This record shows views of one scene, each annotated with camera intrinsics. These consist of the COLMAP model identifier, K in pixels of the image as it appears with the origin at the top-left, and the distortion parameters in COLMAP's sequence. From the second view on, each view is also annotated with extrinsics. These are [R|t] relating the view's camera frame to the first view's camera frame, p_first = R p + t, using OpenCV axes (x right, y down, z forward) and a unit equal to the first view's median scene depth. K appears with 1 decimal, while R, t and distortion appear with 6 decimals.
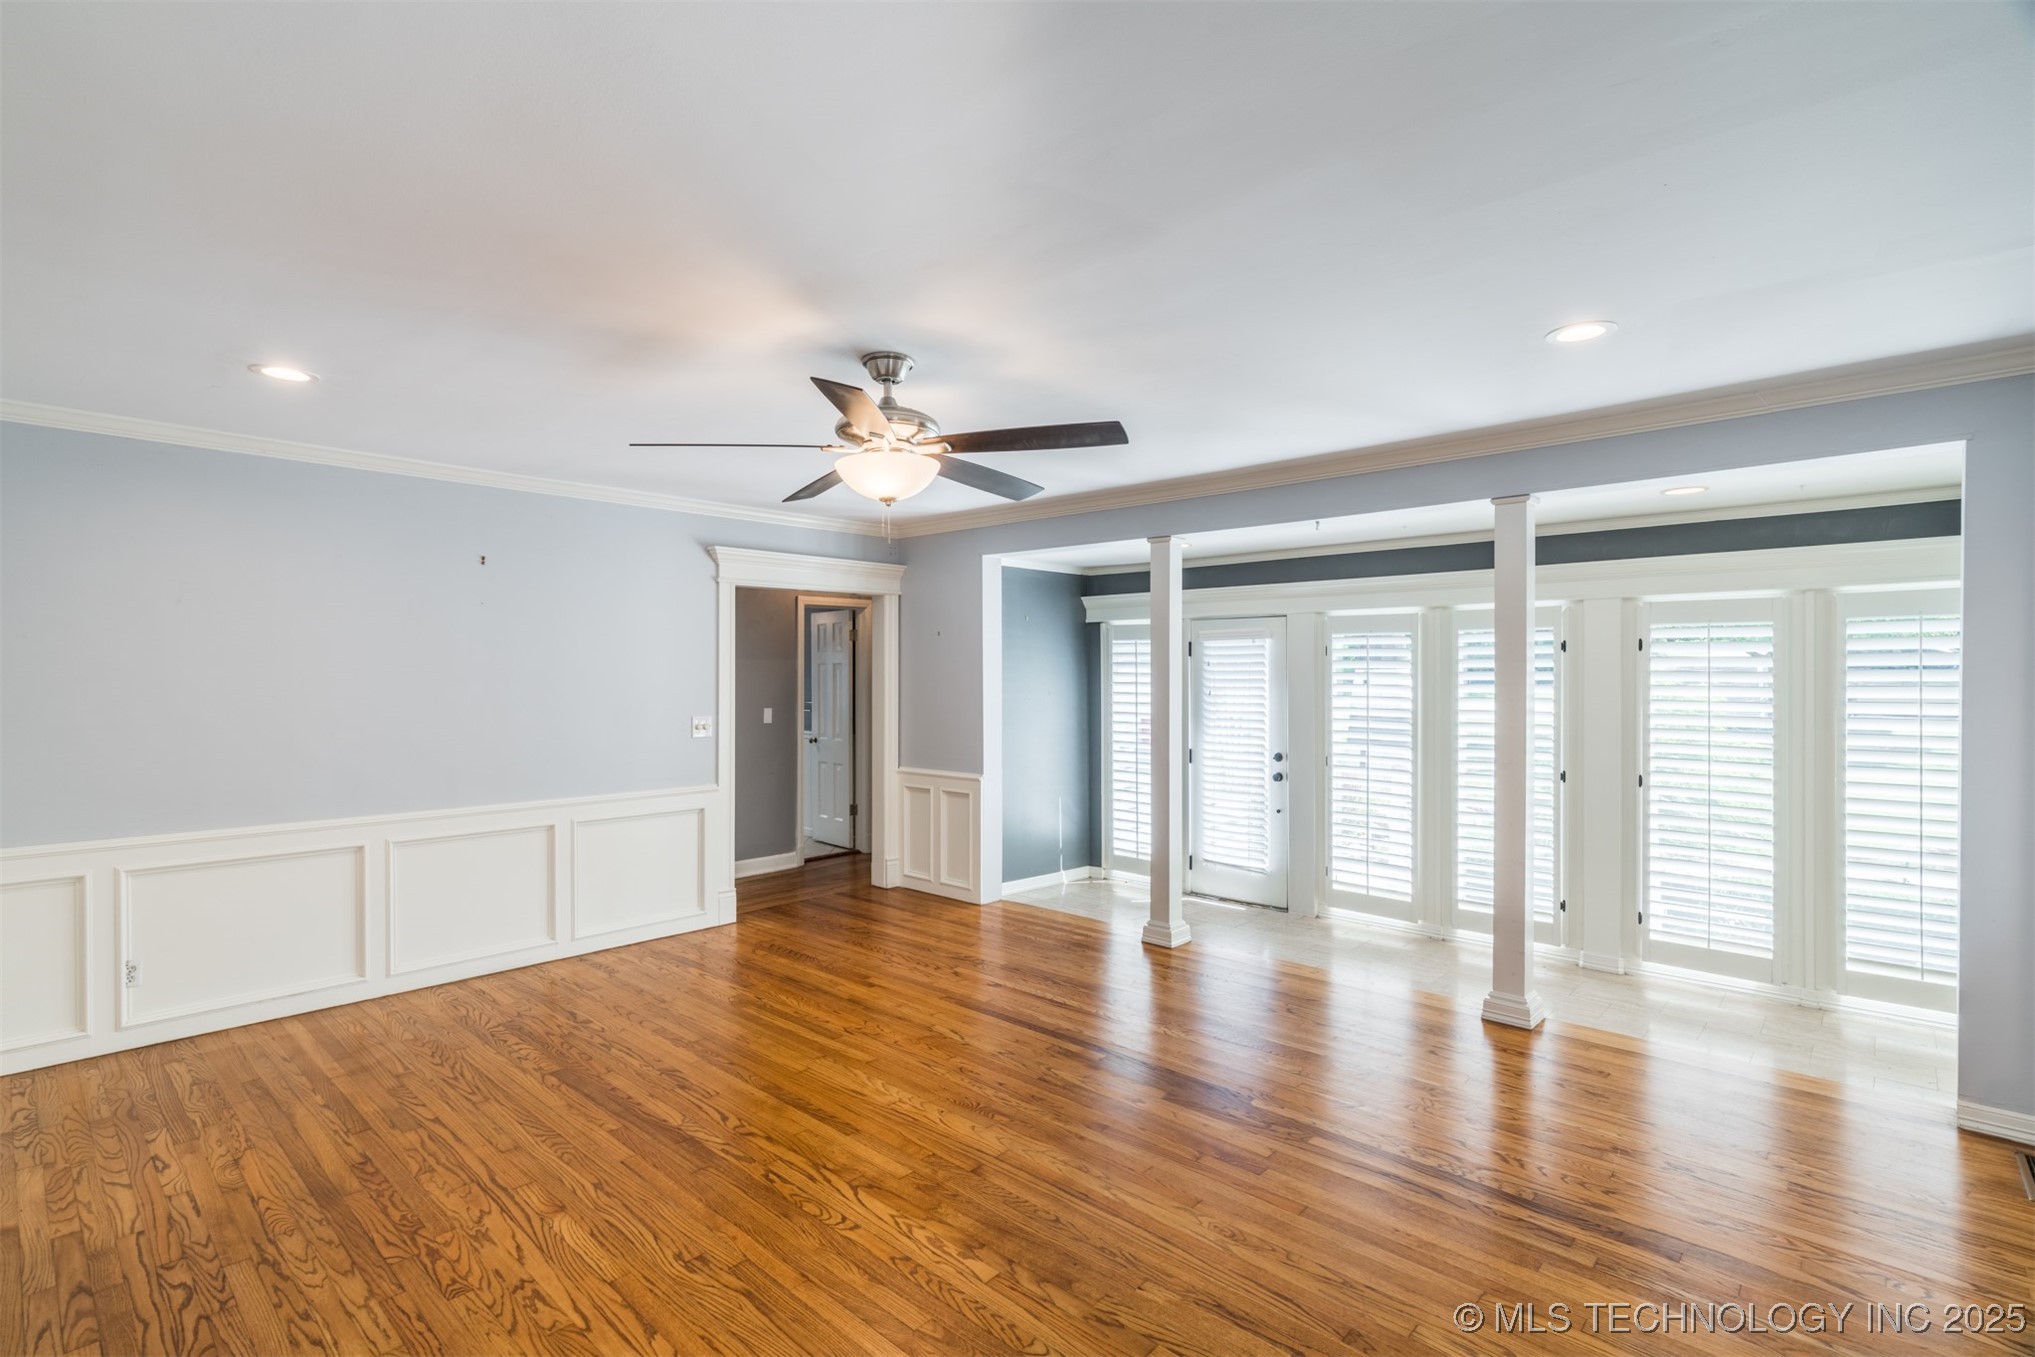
lens RADIAL K [[972.0, 0, 1016.6], [0, 972.0, 669.4], [0, 0, 1]] dist [-0.039060, 0.007888]
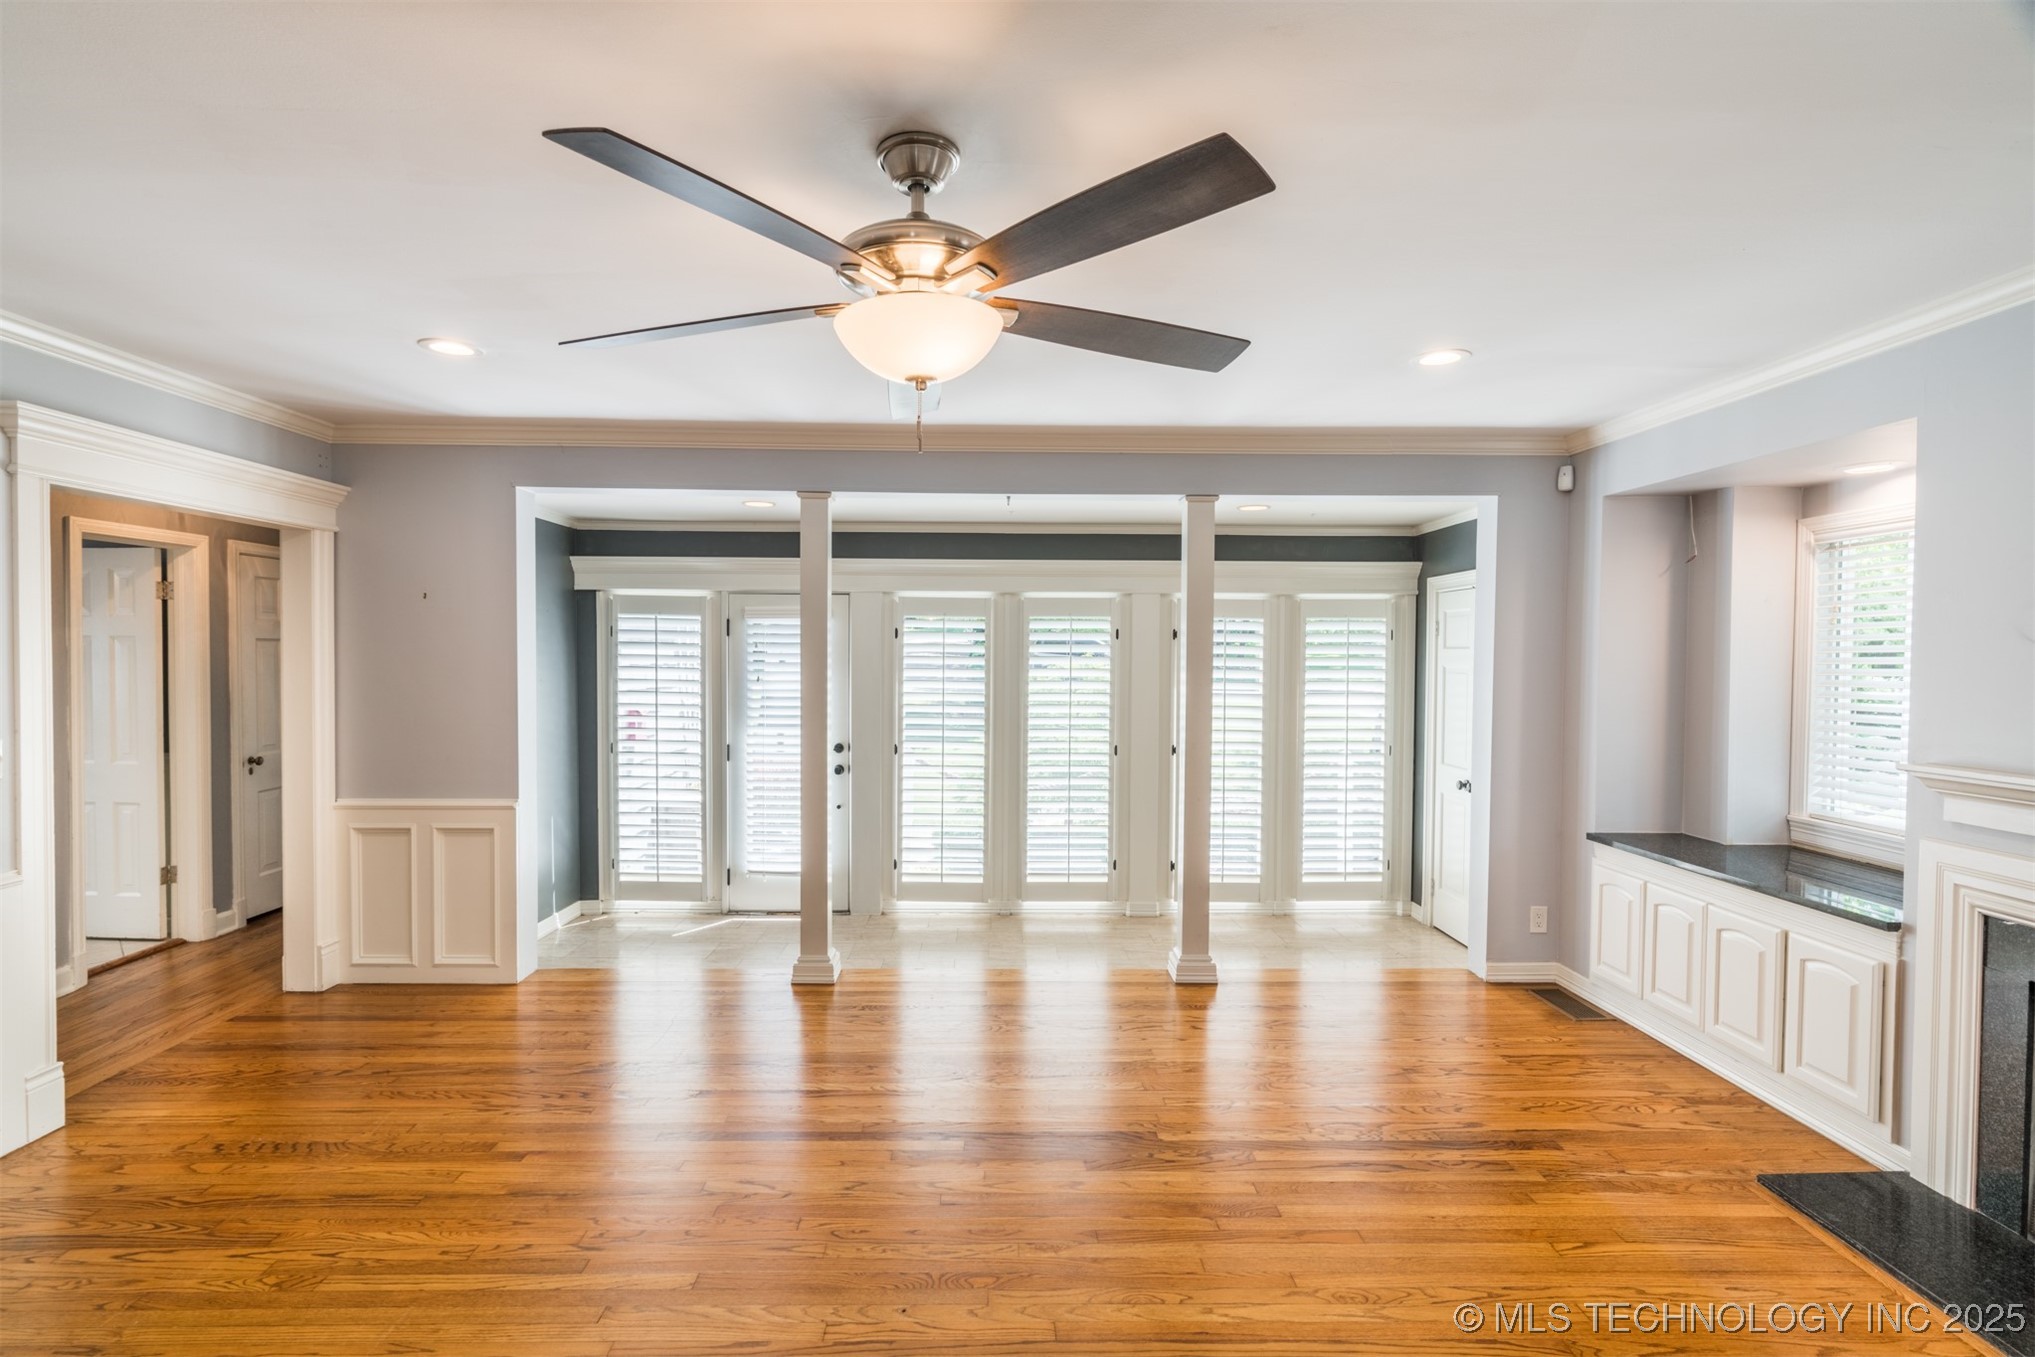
lens RADIAL K [[953.5, 0, 1010.6], [0, 953.5, 665.2], [0, 0, 1]] dist [-0.016931, 0.005559]
pose [[0.713870, -0.001270, 0.700277, -0.248409], [-0.009316, 0.999893, 0.011310, 0.000492], [-0.700217, -0.014597, 0.713781, 0.246567]]
